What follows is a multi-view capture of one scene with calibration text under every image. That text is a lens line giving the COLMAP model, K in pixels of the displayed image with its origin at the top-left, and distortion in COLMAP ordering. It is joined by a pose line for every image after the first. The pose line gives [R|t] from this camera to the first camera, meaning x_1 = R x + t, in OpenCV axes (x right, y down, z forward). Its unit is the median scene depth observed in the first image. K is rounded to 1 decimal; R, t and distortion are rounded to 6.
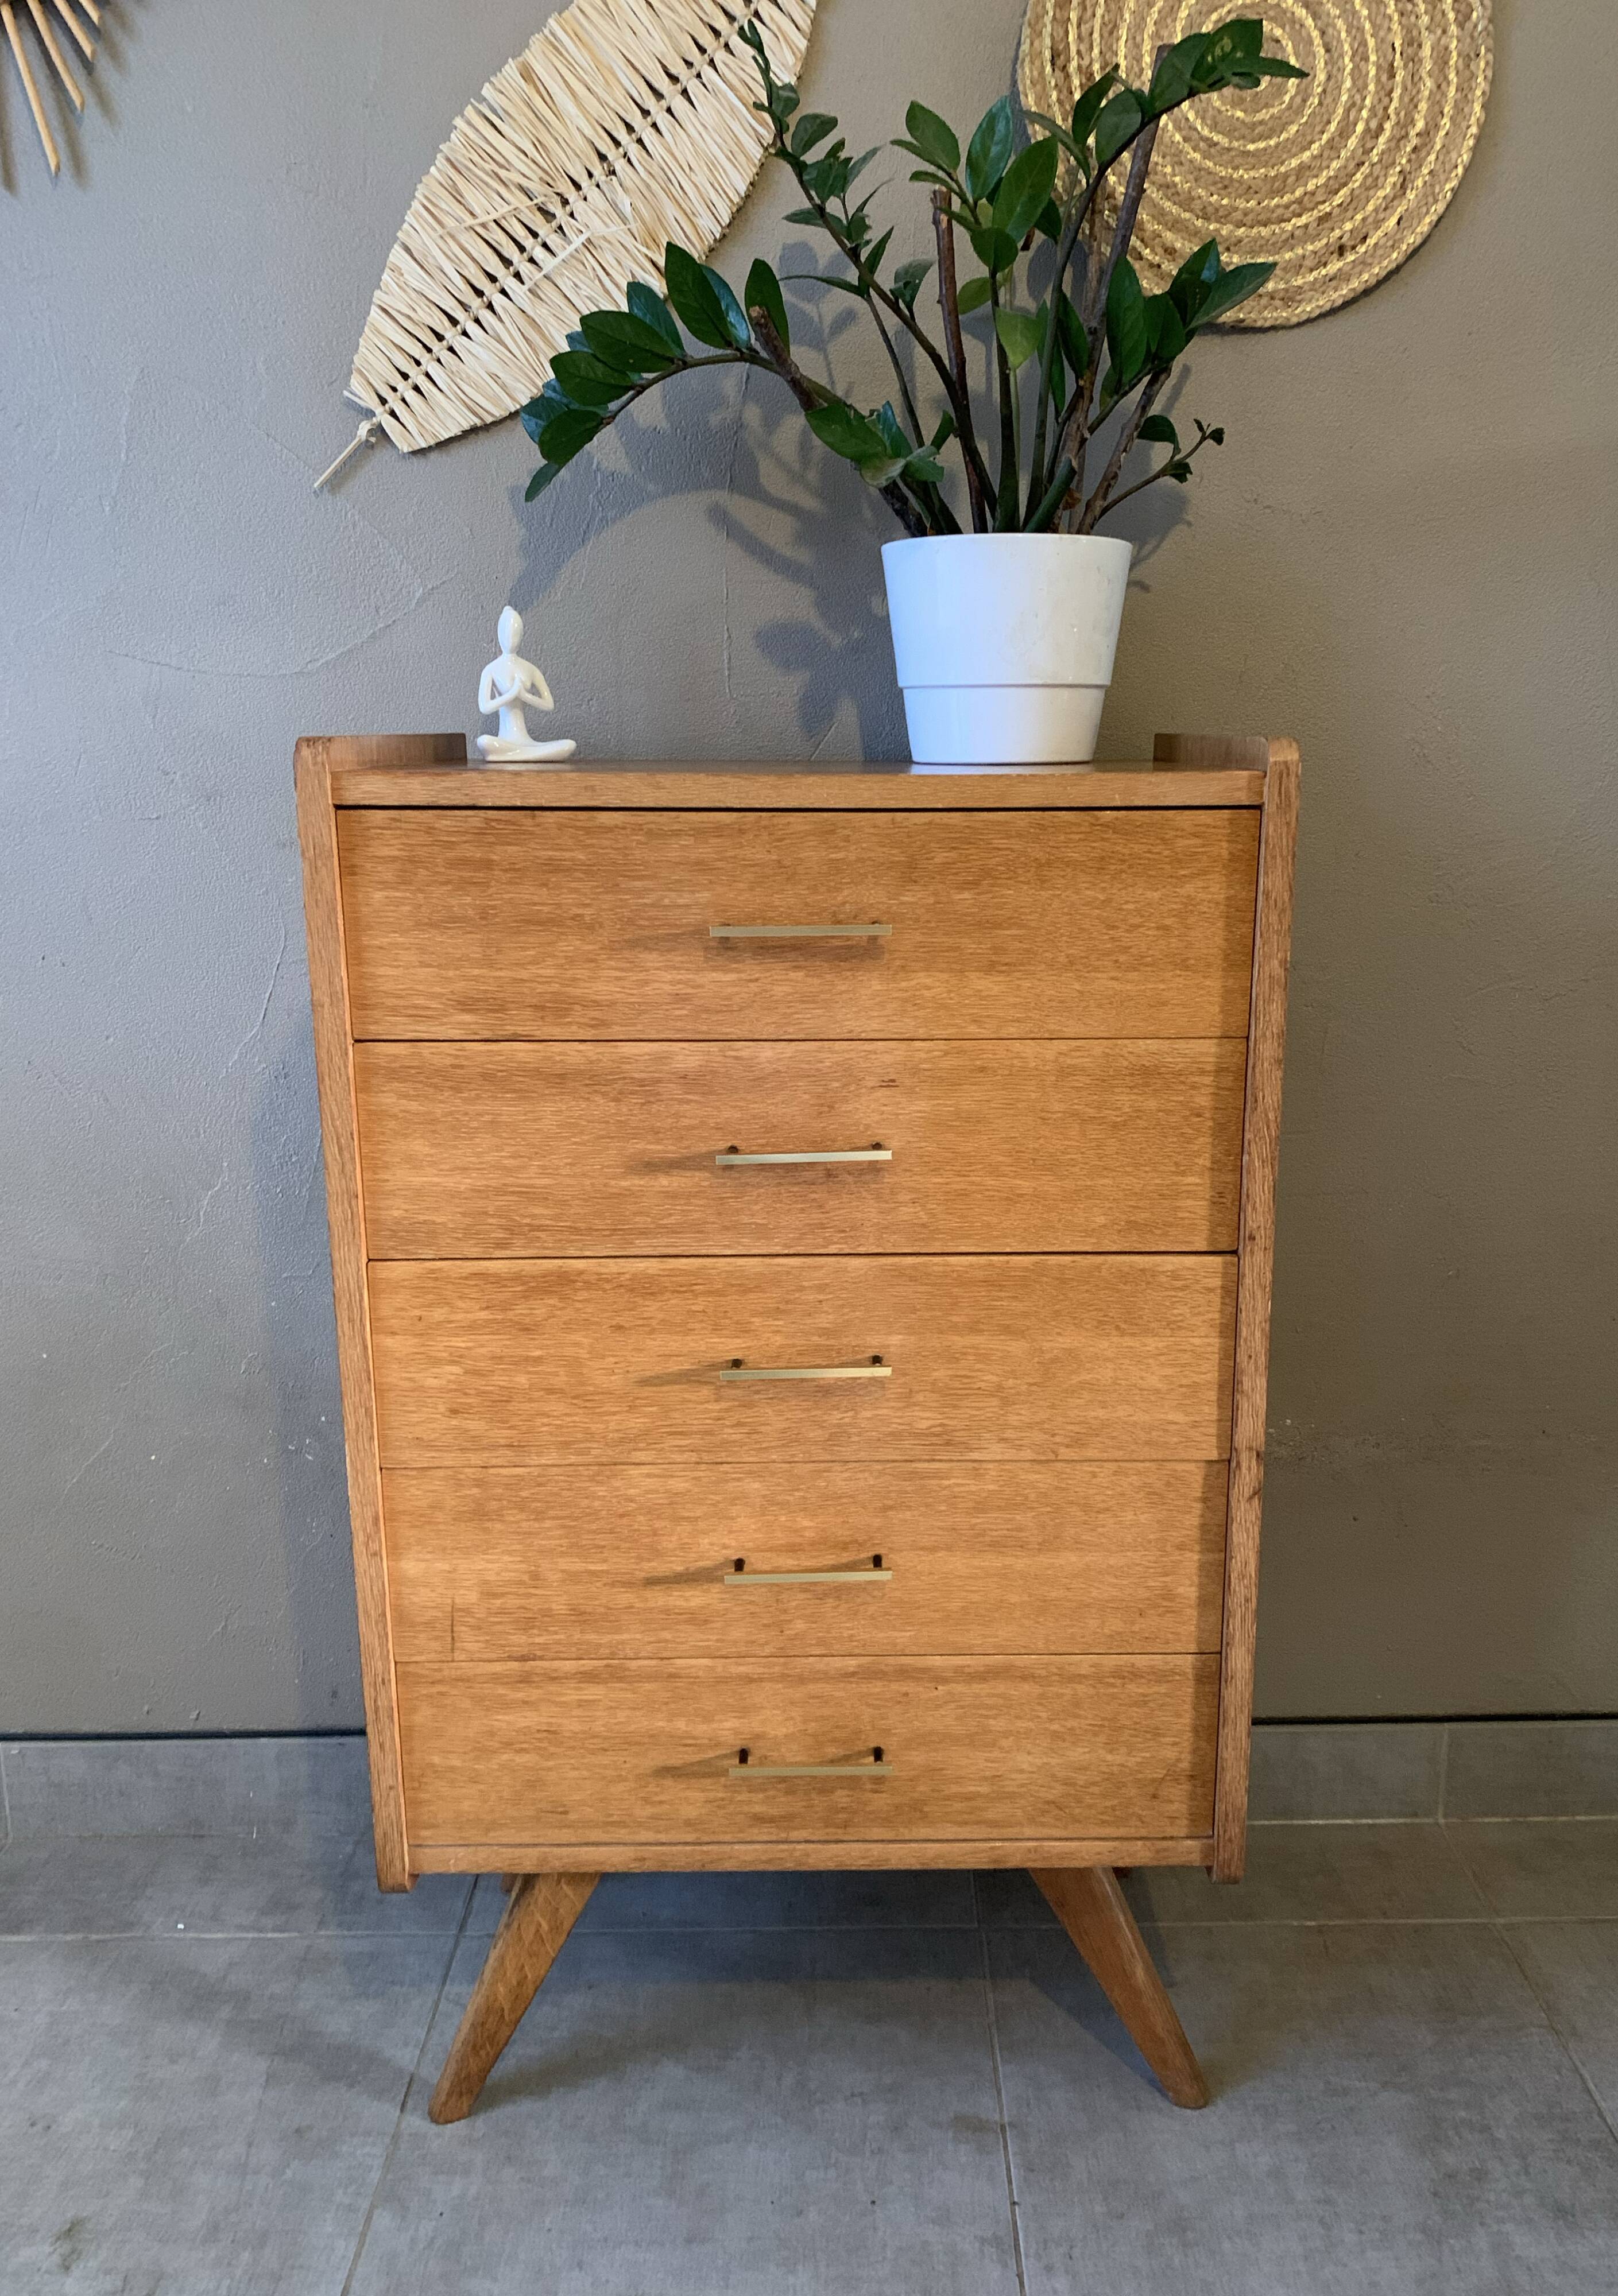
lens RADIAL K [[1799.2, 0, 883.1], [0, 1799.2, 1114.9], [0, 0, 1]] dist [0.012106, -0.012087]
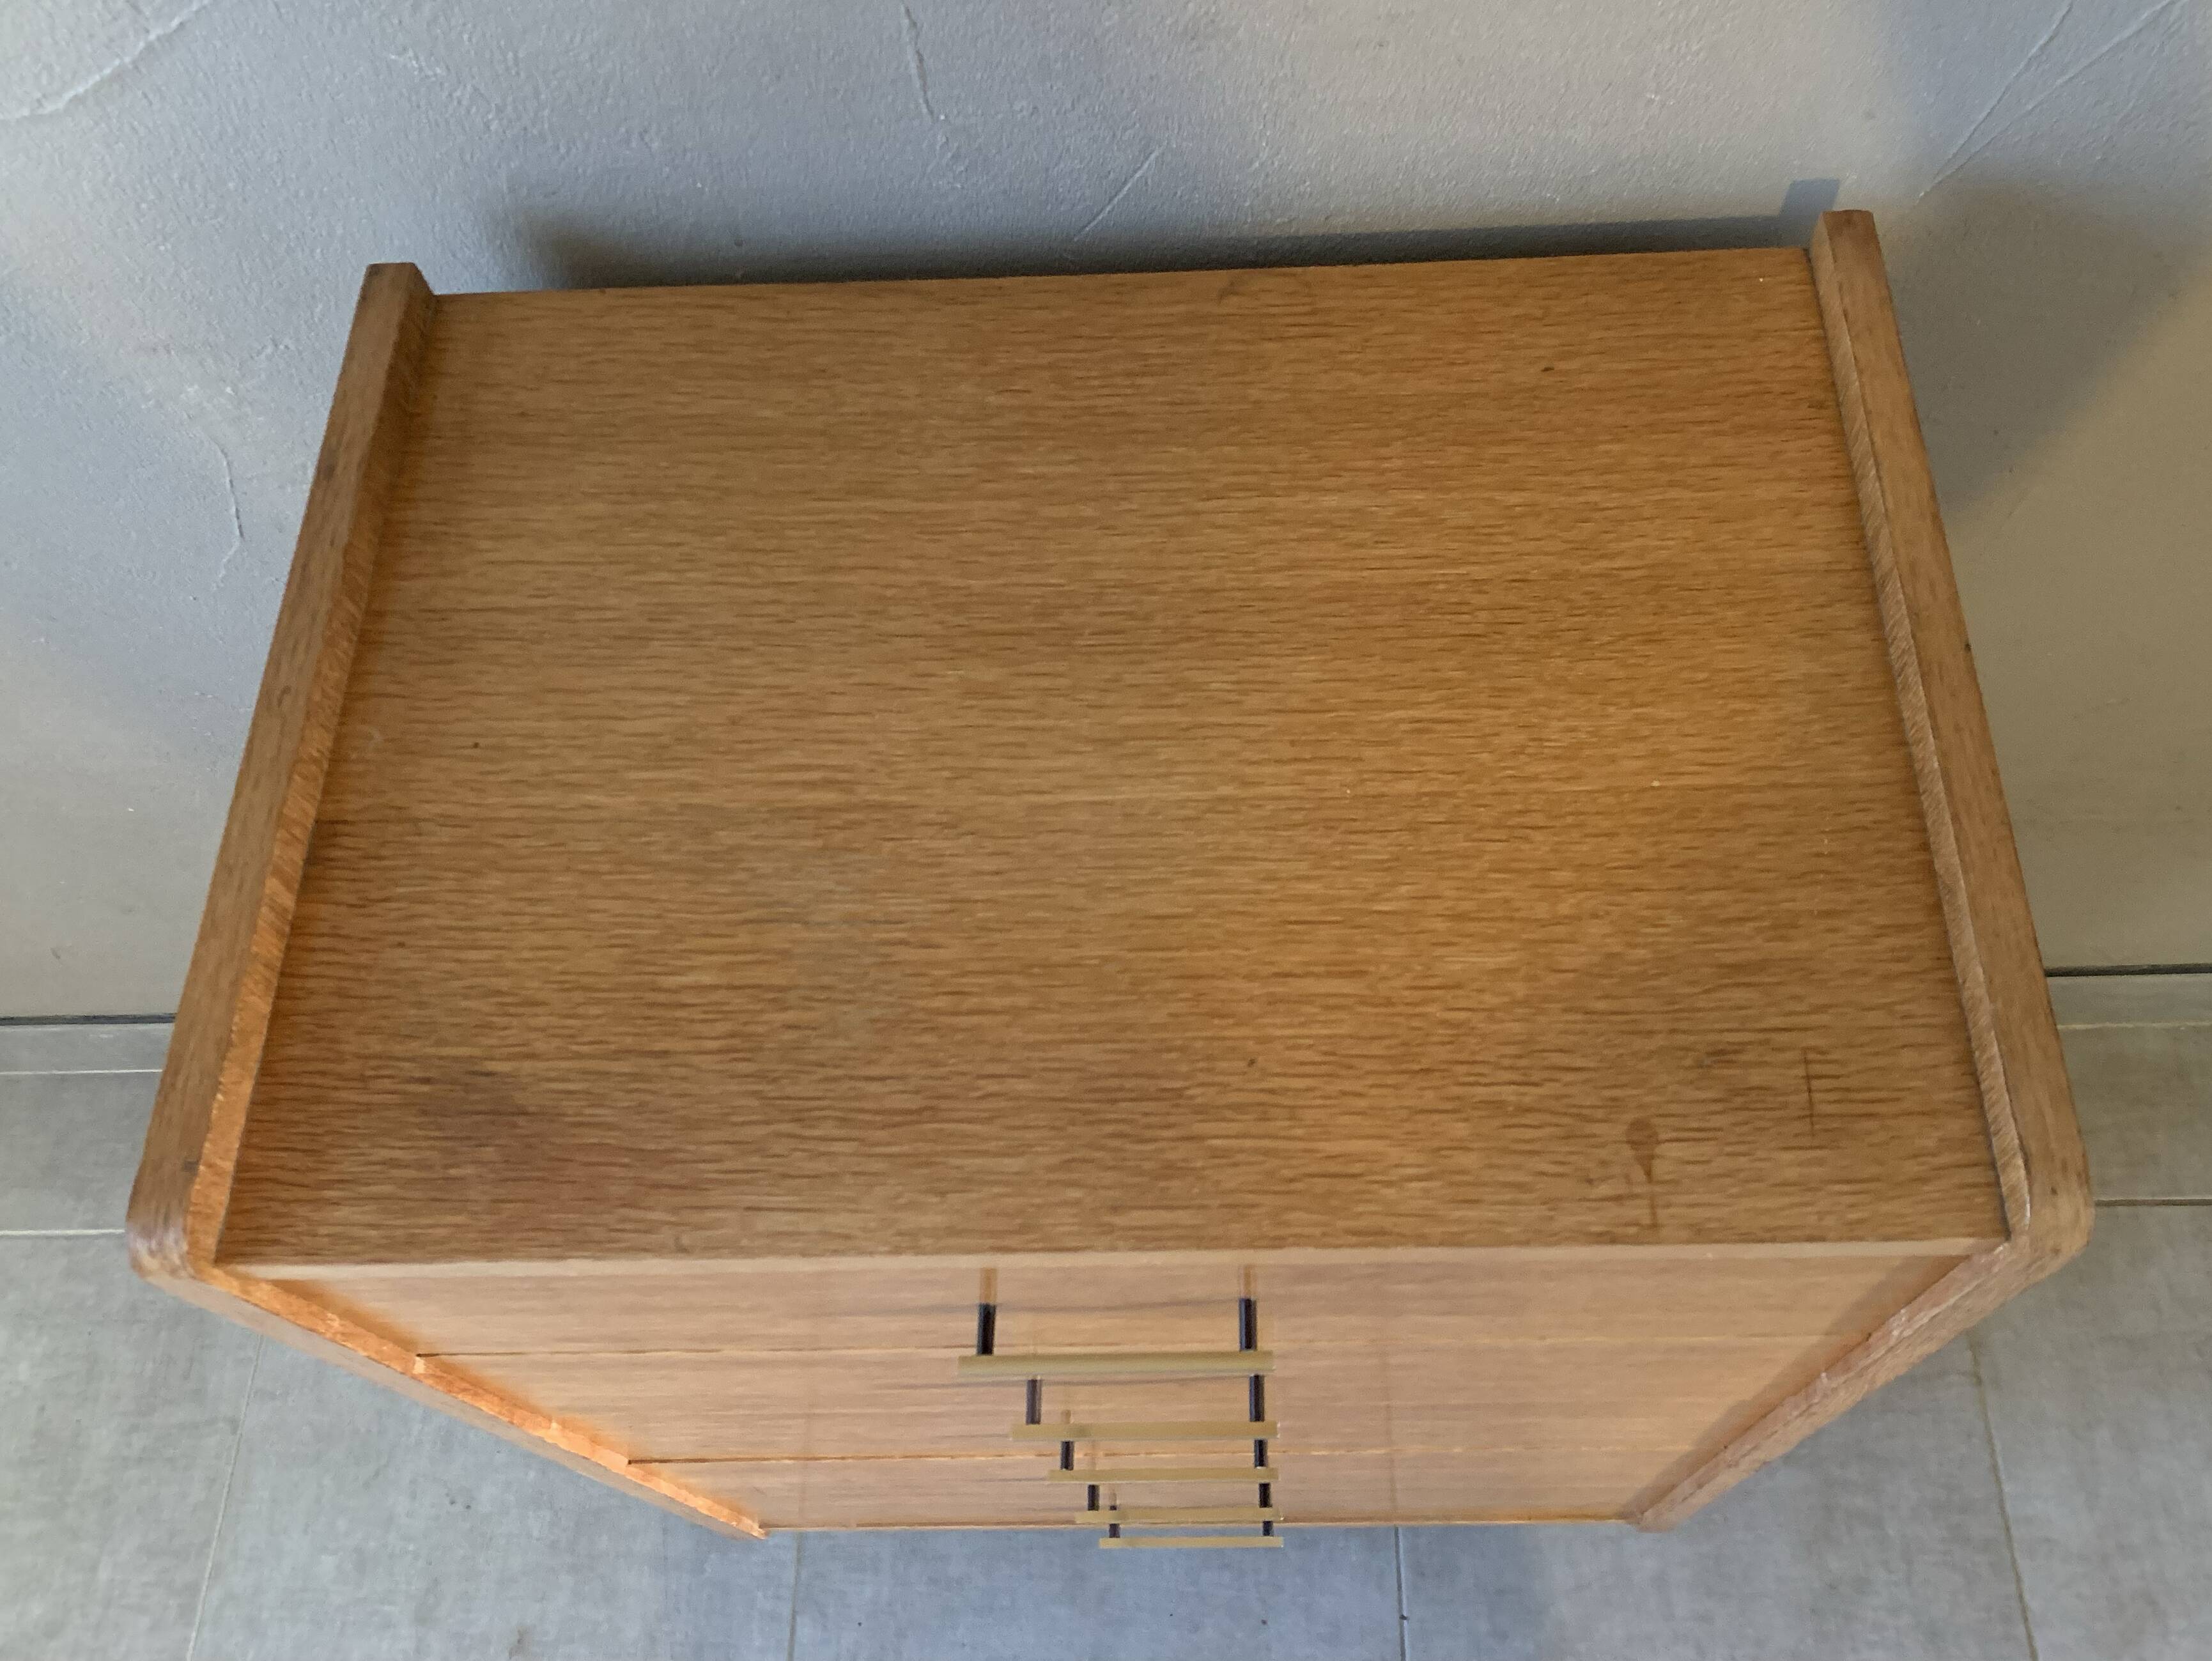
lens RADIAL K [[1958.3, 0, 1172.4], [0, 1958.3, 698.5], [0, 0, 1]] dist [0.078881, -0.090365]
pose [[0.998591, -0.013567, -0.051308, 0.006615], [0.047407, 0.662616, 0.747457, -0.656349], [0.023857, -0.748836, 0.662326, 0.684328]]
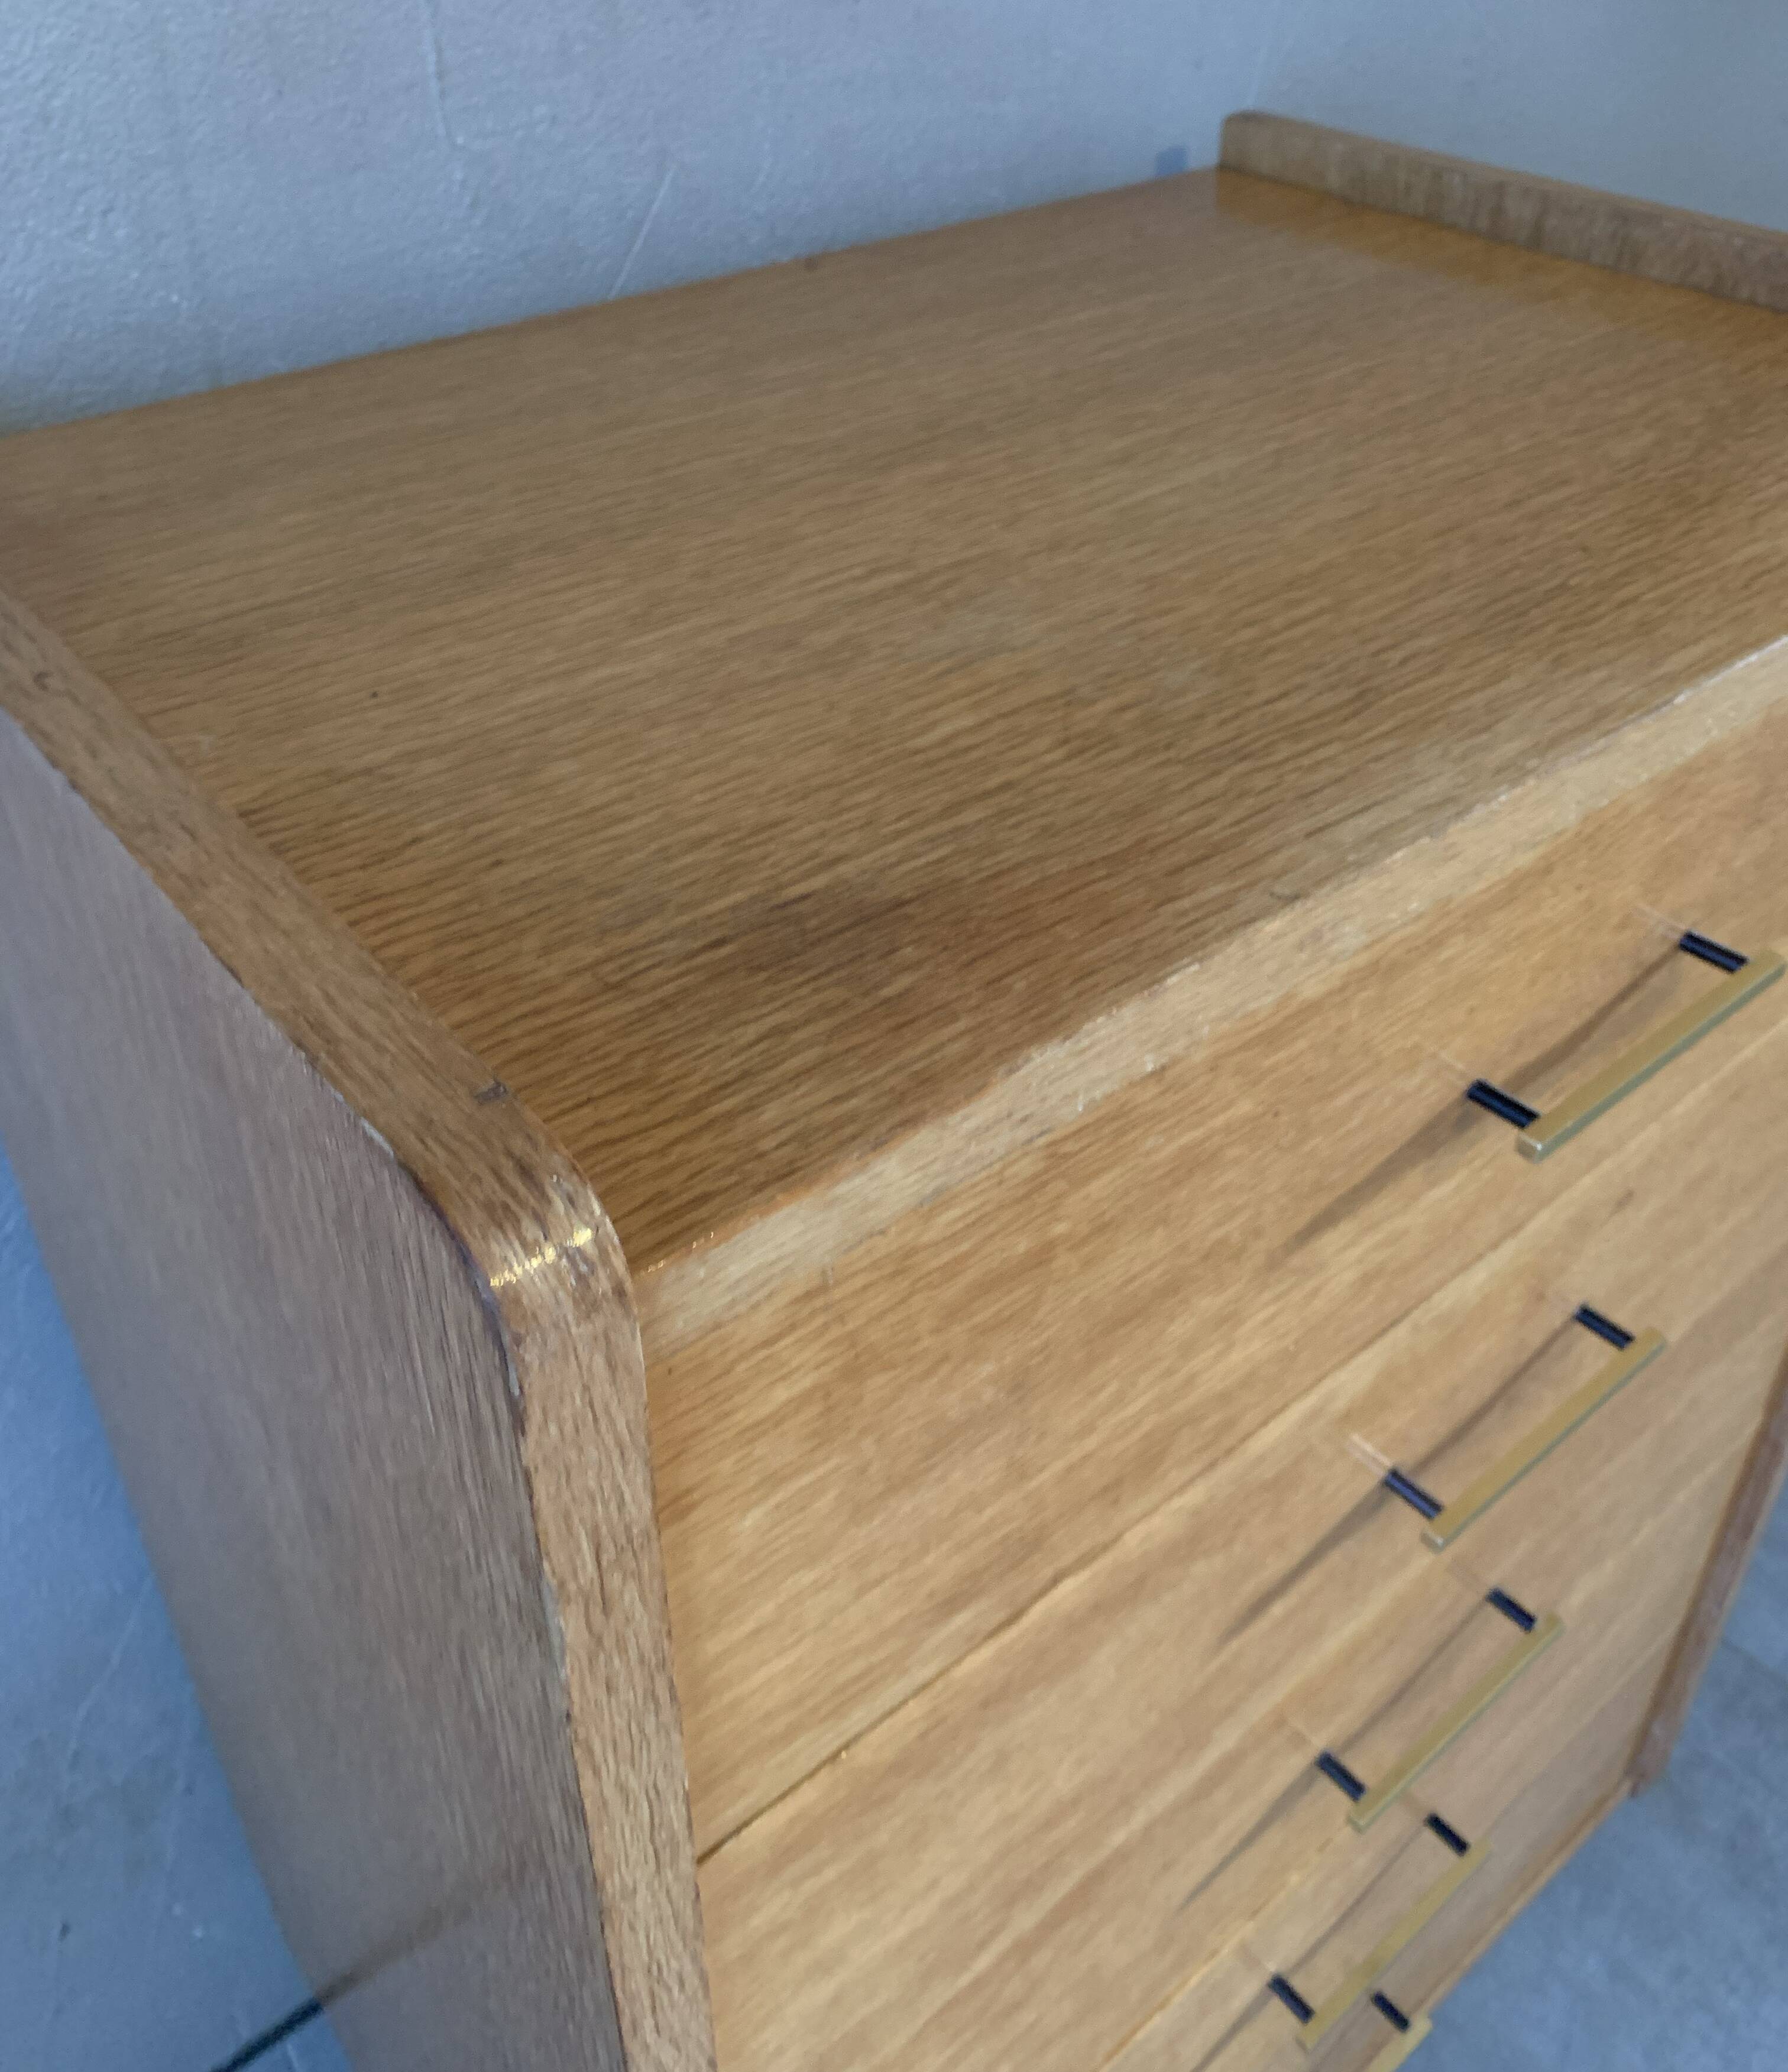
lens RADIAL K [[1856.0, 0, 895.0], [0, 1856.0, 858.9], [0, 0, 1]] dist [0.025809, -0.027169]
pose [[0.781541, -0.344931, 0.519822, -0.352161], [0.135299, 0.907129, 0.398511, -0.305198], [-0.609005, -0.241122, 0.755628, 0.736659]]
